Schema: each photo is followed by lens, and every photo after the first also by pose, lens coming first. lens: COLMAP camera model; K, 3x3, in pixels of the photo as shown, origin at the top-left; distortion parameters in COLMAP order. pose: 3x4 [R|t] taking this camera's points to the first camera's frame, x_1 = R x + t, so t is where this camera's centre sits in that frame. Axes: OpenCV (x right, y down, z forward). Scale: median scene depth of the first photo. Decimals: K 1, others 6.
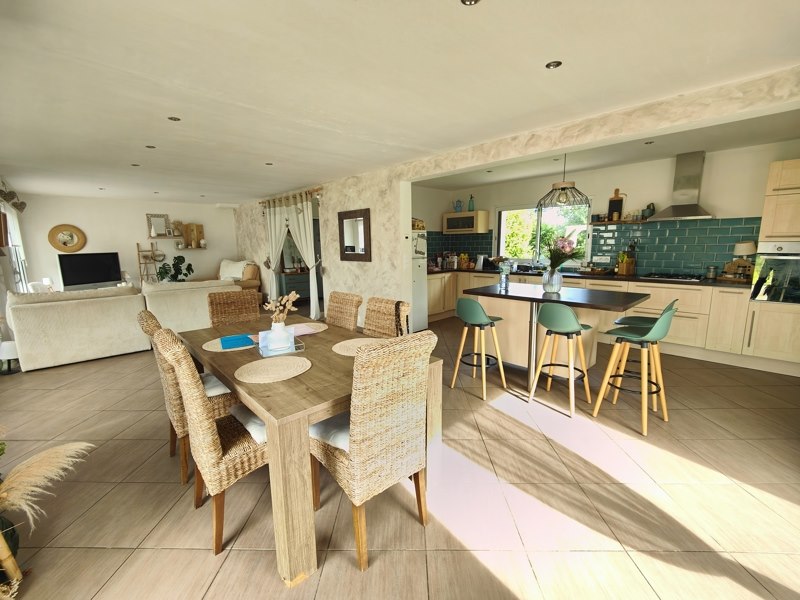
lens RADIAL K [[347.1, 0, 396.4], [0, 347.1, 298.5], [0, 0, 1]] dist [-0.003908, -0.000865]
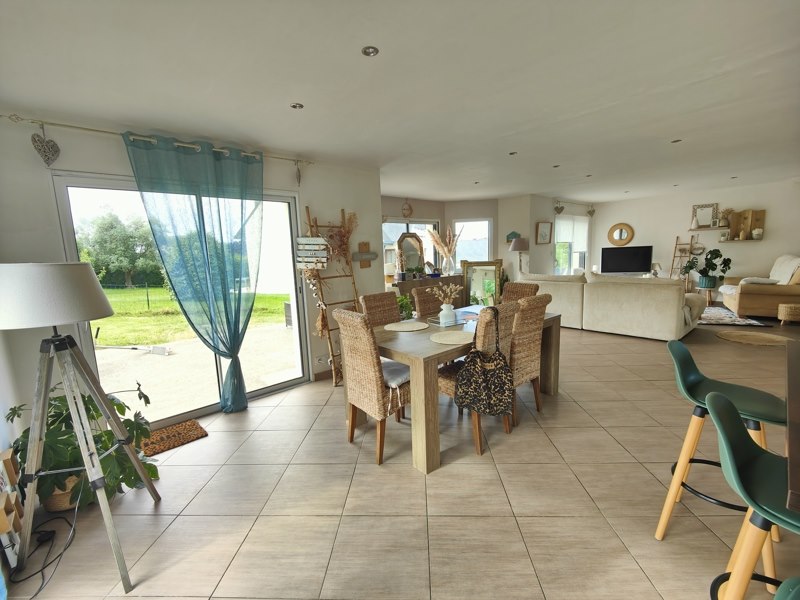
lens RADIAL K [[347.1, 0, 401.8], [0, 347.1, 304.1], [0, 0, 1]] dist [-0.003908, -0.000865]
pose [[-0.022952, 0.161266, -0.986644, 0.292902], [-0.119630, 0.979370, 0.162860, -0.032843], [0.992553, 0.121771, -0.003186, 0.217463]]
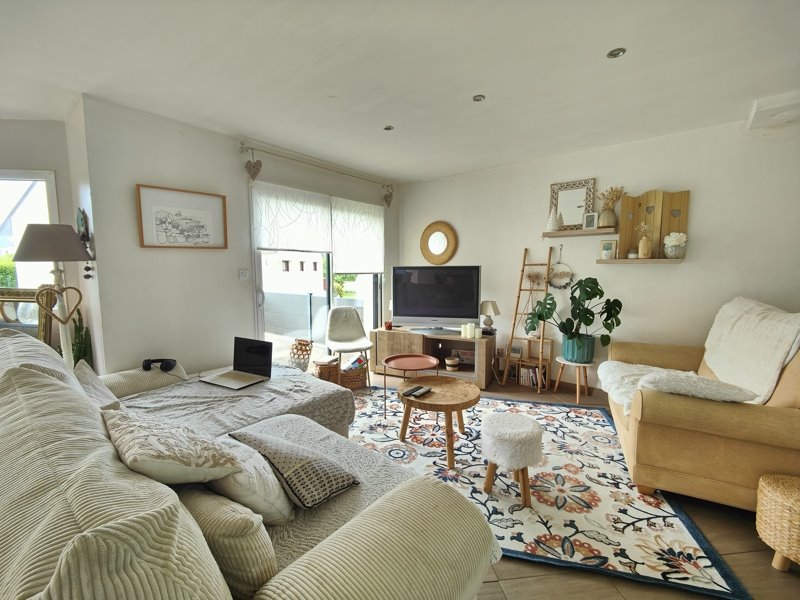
lens RADIAL K [[347.1, 0, 395.6], [0, 347.1, 305.8], [0, 0, 1]] dist [-0.003908, -0.000865]
pose [[0.130223, 0.120453, -0.984141, -0.266797], [-0.159678, 0.982184, 0.099085, -0.095373], [0.978542, 0.144242, 0.147137, 0.731534]]
